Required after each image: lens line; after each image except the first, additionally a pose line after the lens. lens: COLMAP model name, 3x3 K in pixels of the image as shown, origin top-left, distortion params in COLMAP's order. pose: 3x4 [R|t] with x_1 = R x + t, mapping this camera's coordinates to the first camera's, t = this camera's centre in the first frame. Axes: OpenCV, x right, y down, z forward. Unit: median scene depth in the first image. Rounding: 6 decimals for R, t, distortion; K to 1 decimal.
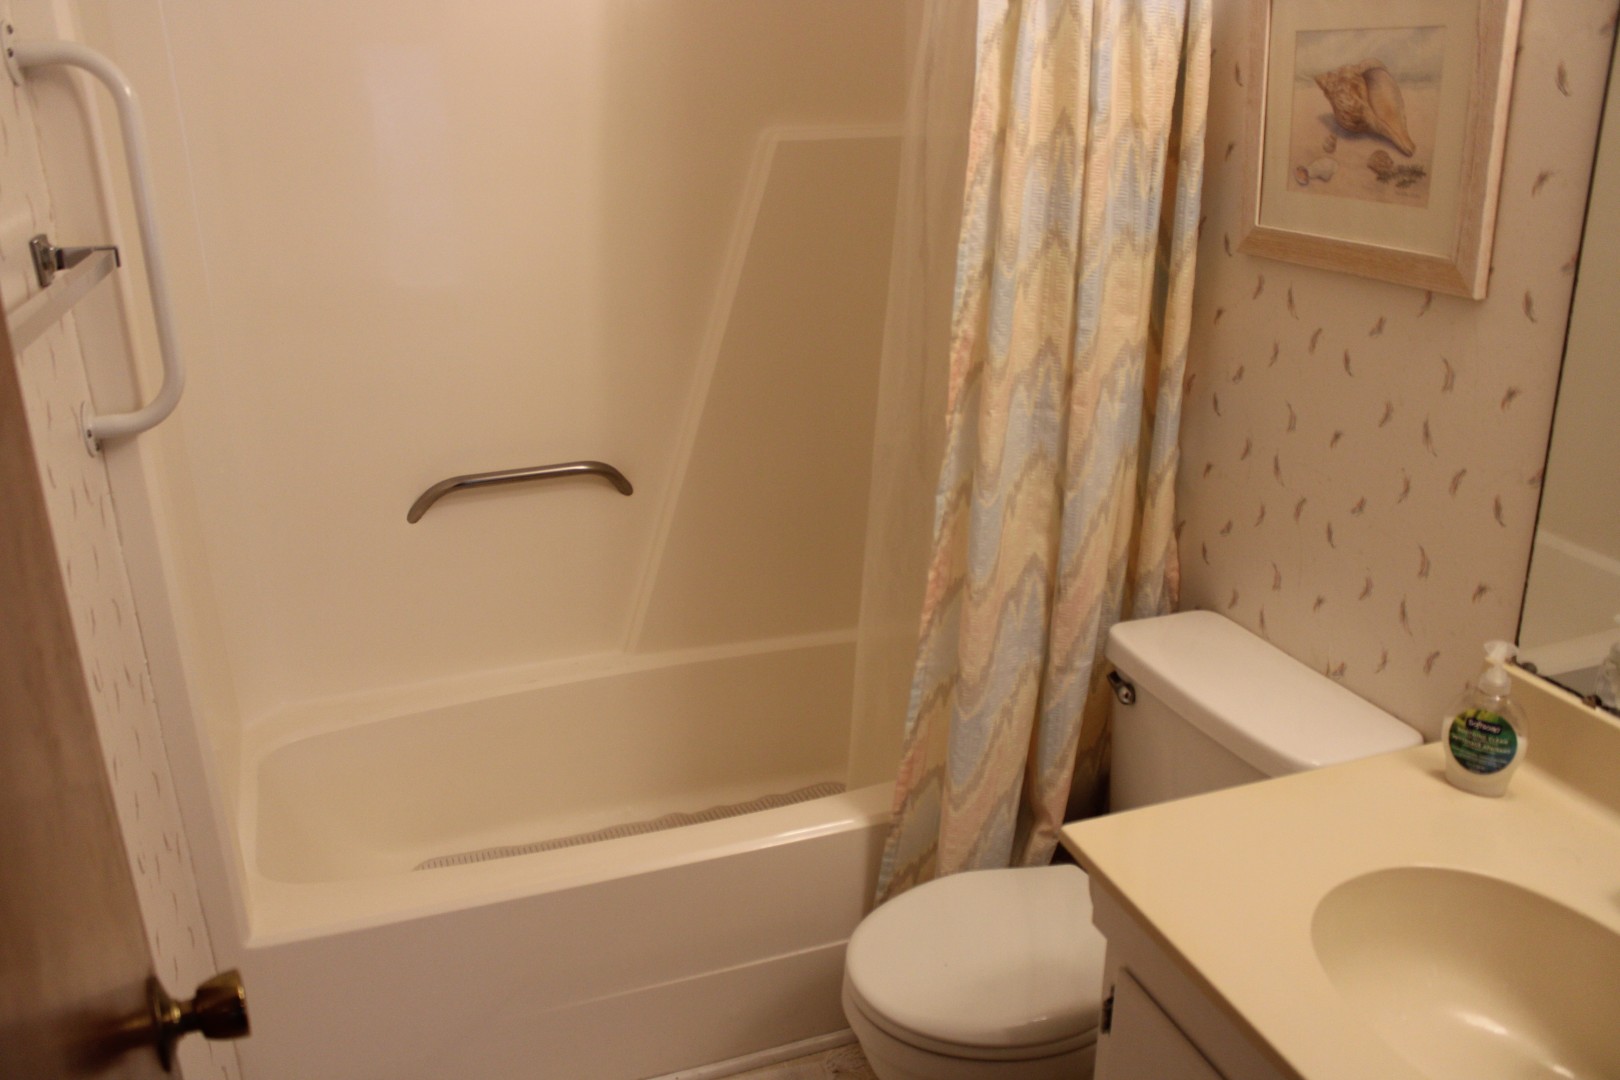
lens RADIAL K [[1360.7, 0, 808.9], [0, 1360.7, 540.3], [0, 0, 1]] dist [-0.141338, 0.105771]
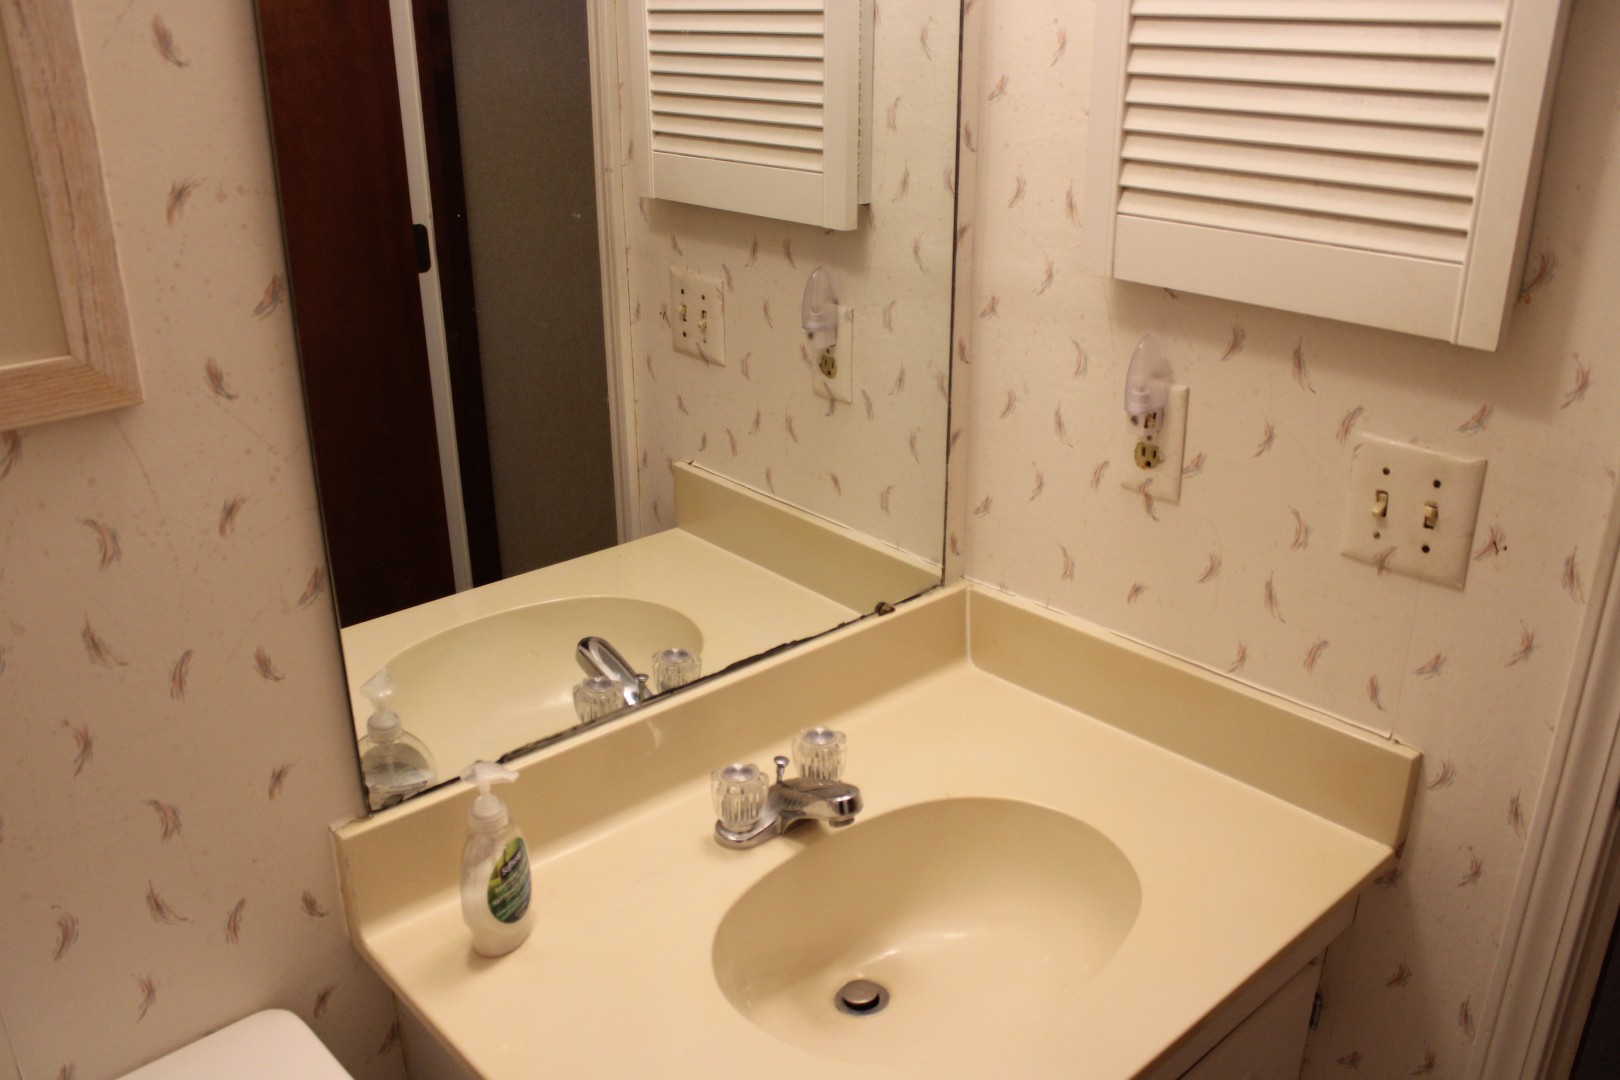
lens RADIAL K [[1360.7, 0, 811.0], [0, 1360.7, 546.6], [0, 0, 1]] dist [-0.141338, 0.105771]
pose [[-0.393908, -0.329721, 0.857975, -0.169626], [0.314397, 0.828806, 0.462855, -0.303435], [-0.863708, 0.452067, -0.222811, 0.860662]]
